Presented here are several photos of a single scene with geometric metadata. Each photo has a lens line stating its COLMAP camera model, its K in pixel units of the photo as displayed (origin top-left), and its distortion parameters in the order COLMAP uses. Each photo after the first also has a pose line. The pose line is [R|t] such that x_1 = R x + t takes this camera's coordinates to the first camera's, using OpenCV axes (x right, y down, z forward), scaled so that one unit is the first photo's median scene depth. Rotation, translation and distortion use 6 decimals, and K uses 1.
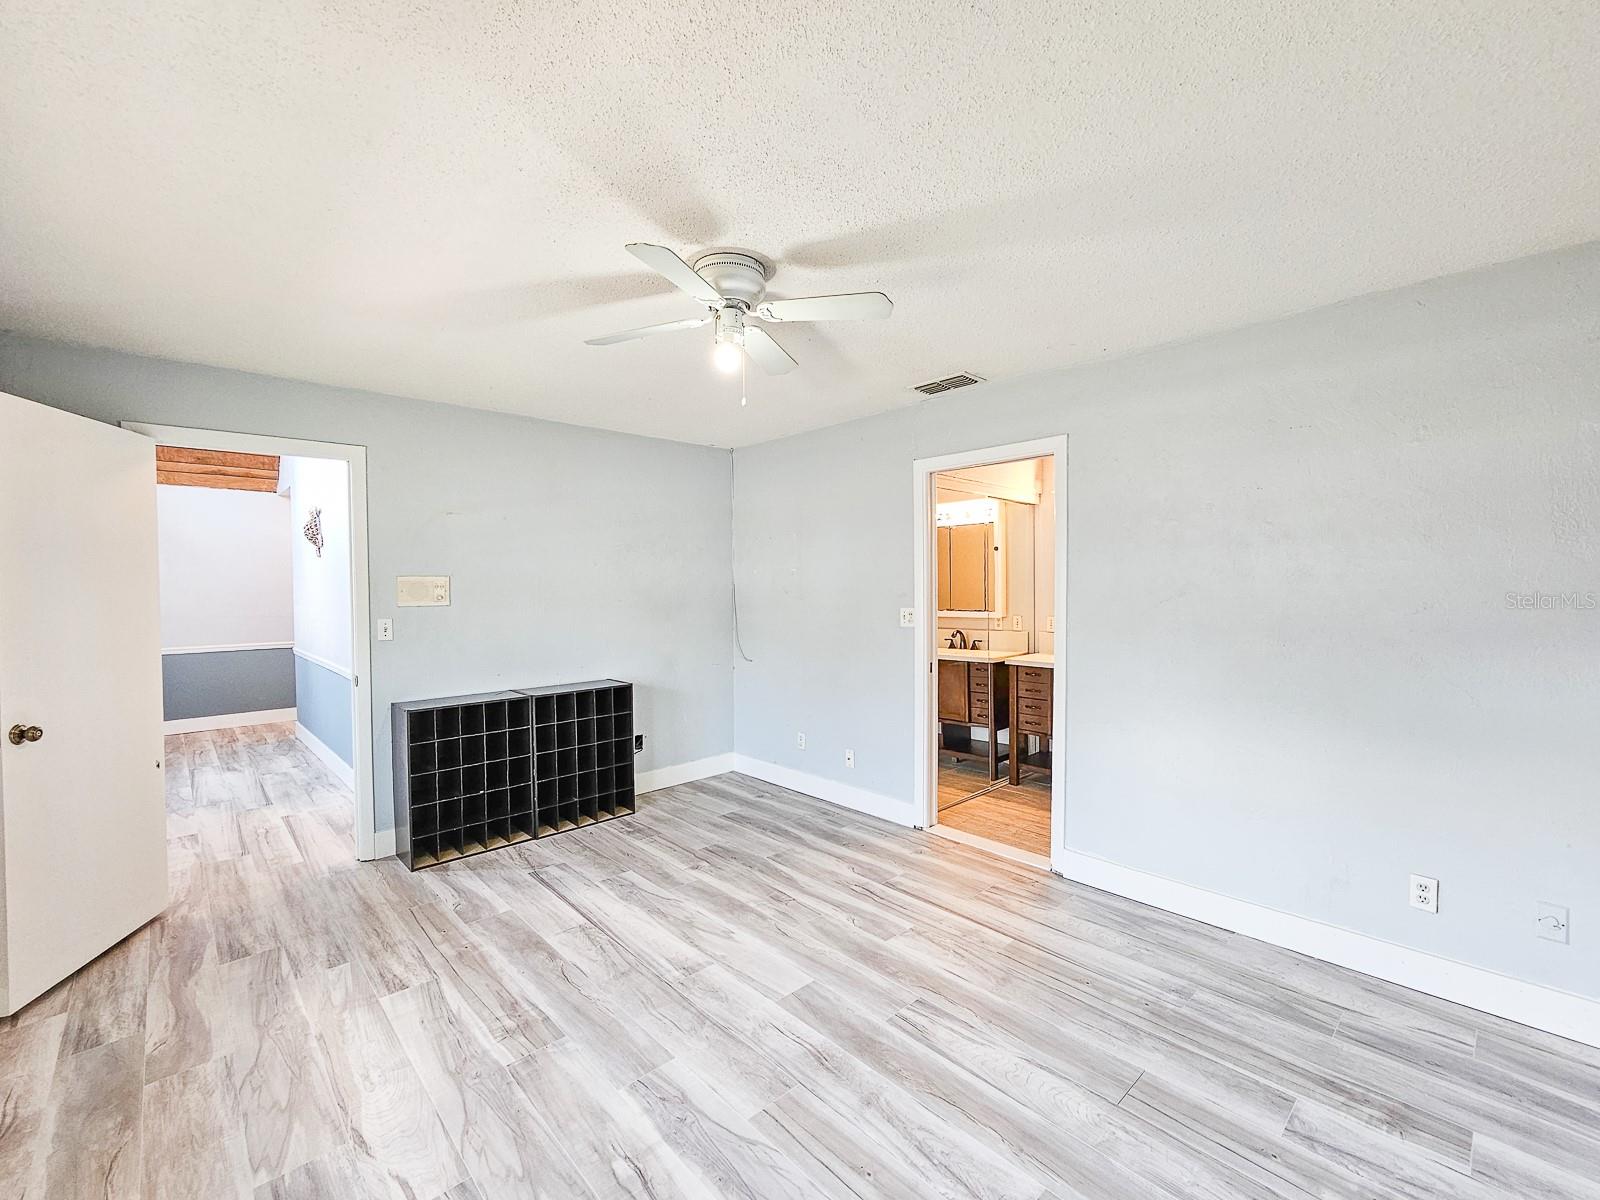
lens RADIAL K [[675.7, 0, 806.7], [0, 675.7, 587.7], [0, 0, 1]] dist [0.000744, 0.000309]
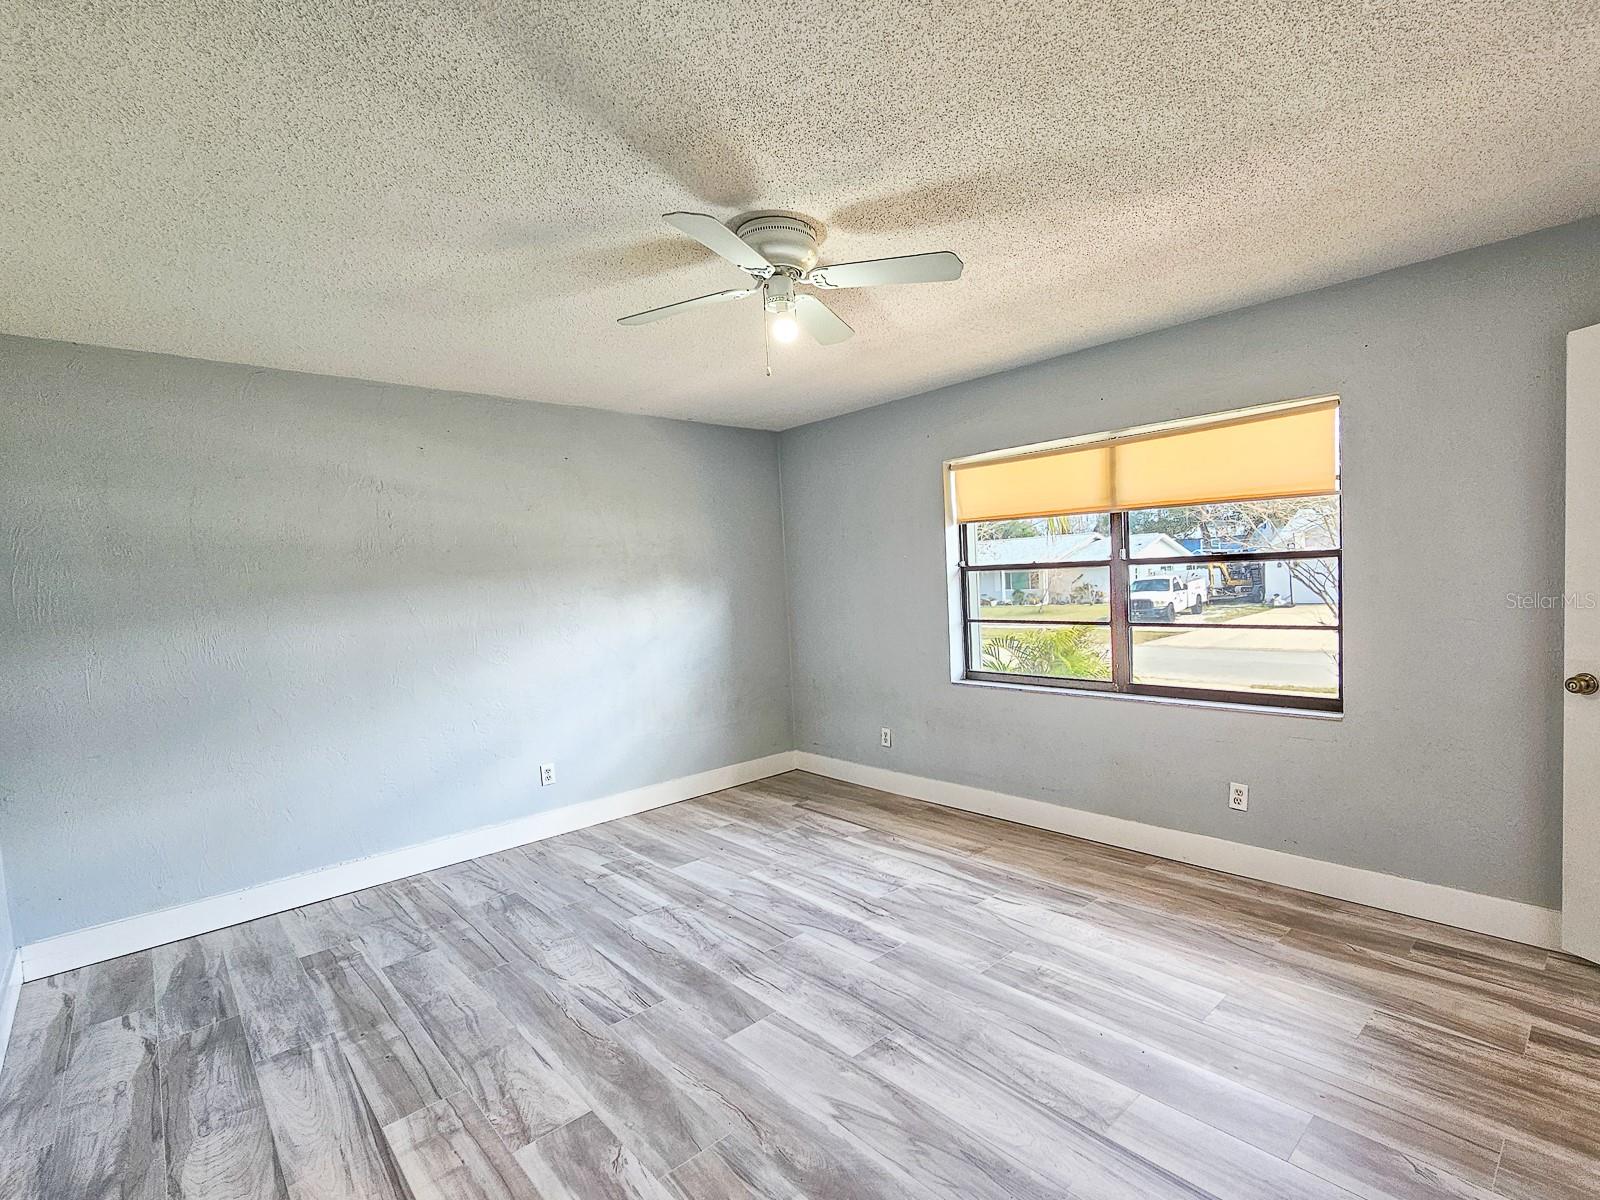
lens RADIAL K [[675.7, 0, 806.7], [0, 675.7, 587.7], [0, 0, 1]] dist [0.000744, 0.000309]
pose [[-0.996377, 0.048706, 0.069720, -0.180828], [0.050310, 0.998504, 0.021431, 0.038322], [-0.068572, 0.024861, -0.997336, 1.914514]]
